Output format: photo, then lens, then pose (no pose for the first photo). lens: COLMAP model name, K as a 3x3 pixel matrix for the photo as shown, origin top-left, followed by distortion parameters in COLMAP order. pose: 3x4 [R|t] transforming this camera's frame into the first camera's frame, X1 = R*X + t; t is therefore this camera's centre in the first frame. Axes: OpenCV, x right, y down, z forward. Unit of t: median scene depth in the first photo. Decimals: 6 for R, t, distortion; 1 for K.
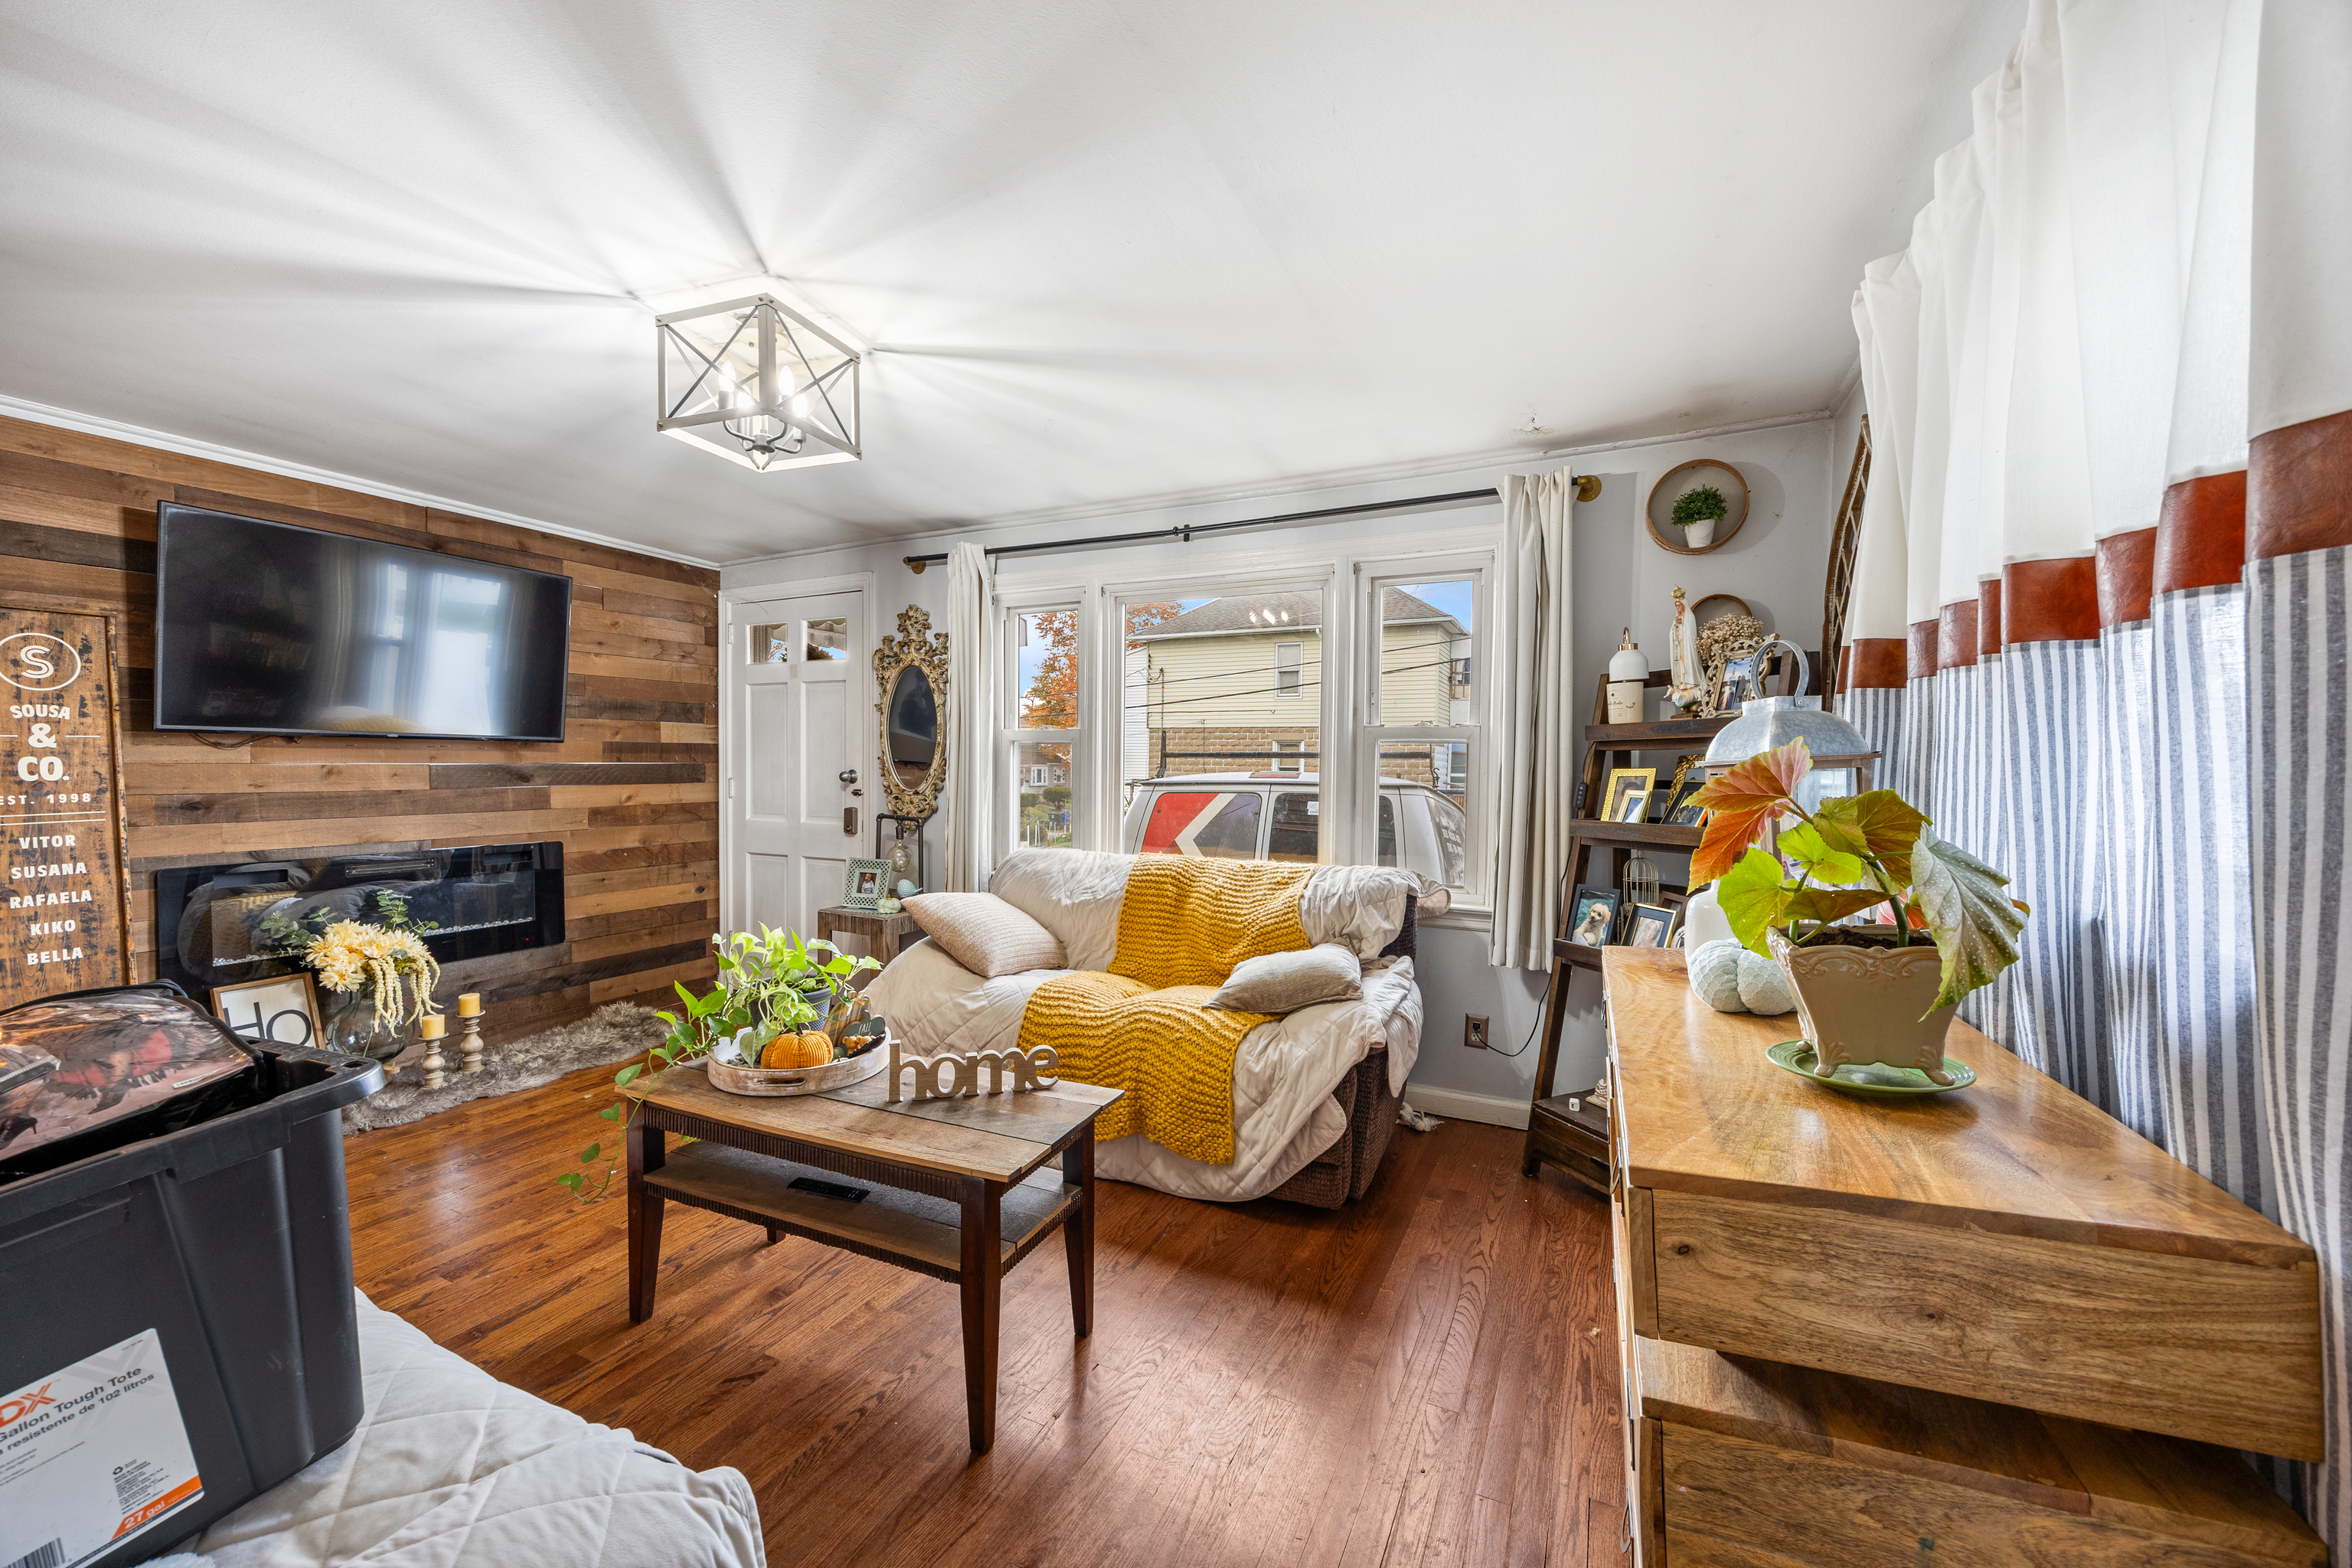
lens RADIAL K [[916.6, 0, 1180.9], [0, 916.6, 767.7], [0, 0, 1]] dist [-0.000546, -0.000037]
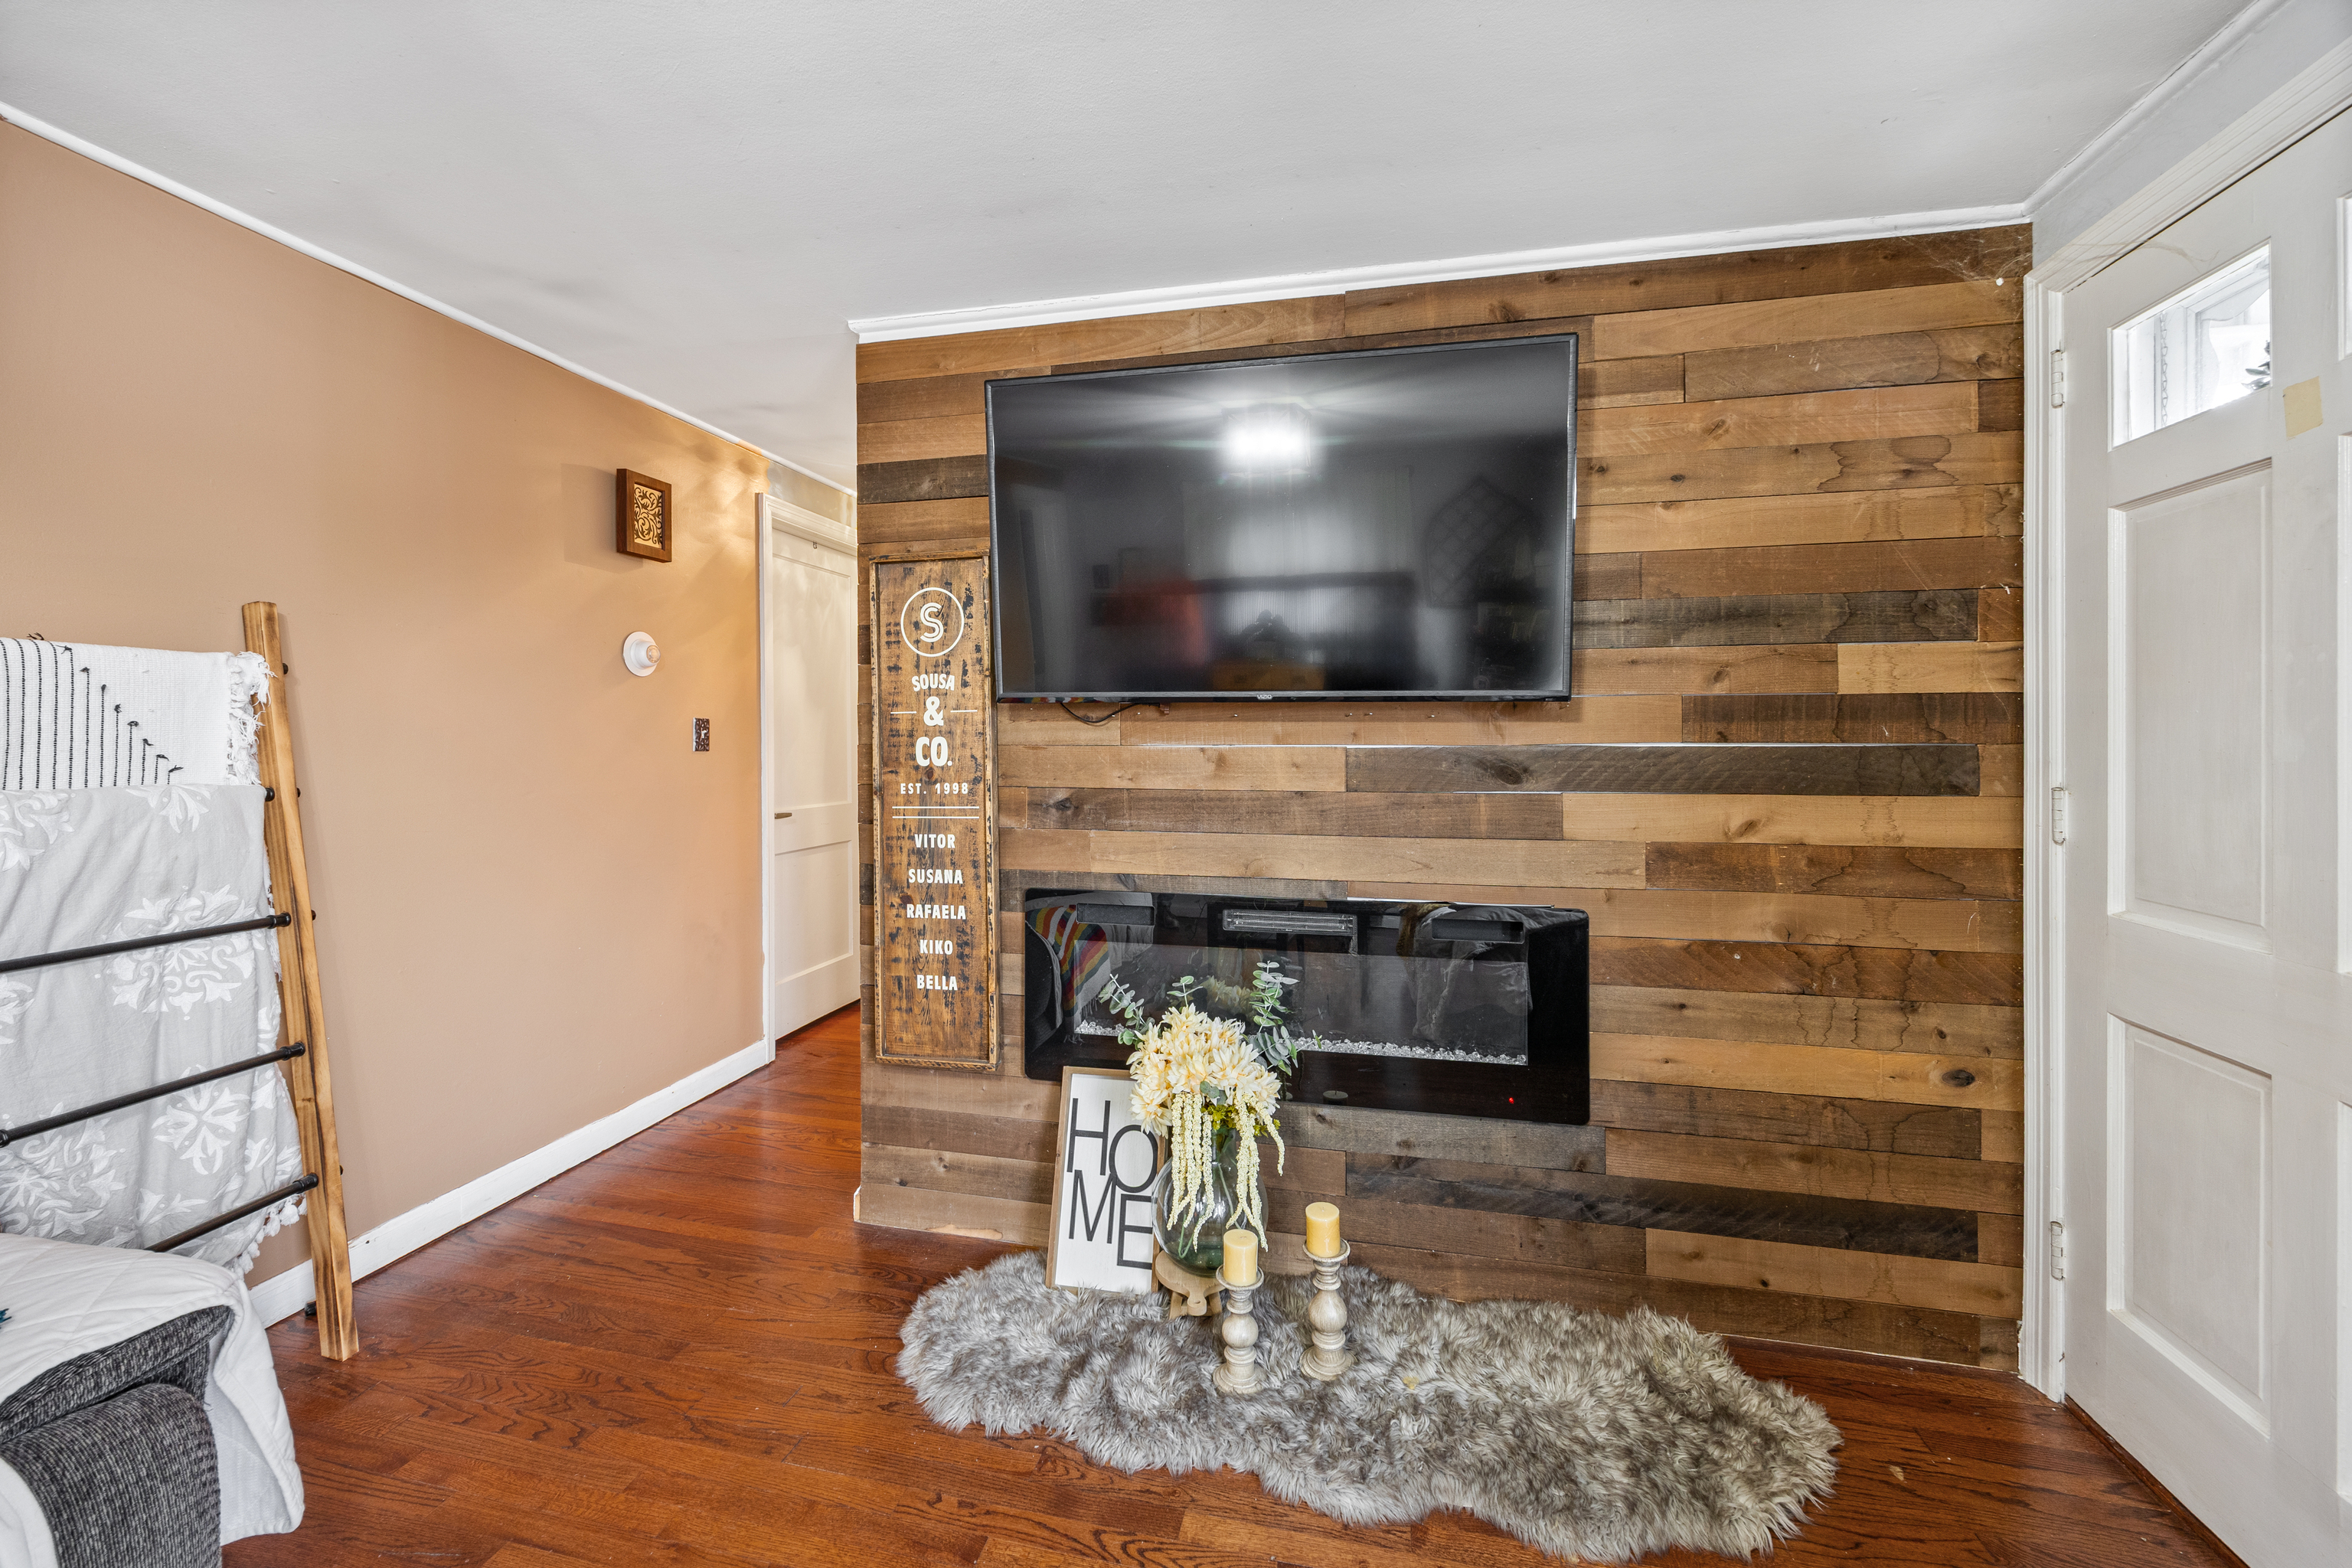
lens RADIAL K [[916.6, 0, 1184.4], [0, 916.6, 740.0], [0, 0, 1]] dist [-0.000546, -0.000037]
pose [[0.224044, -0.000309, -0.974579, -0.275889], [-0.003801, 0.999992, -0.001190, -0.006500], [0.974572, 0.003971, 0.224041, 0.731802]]
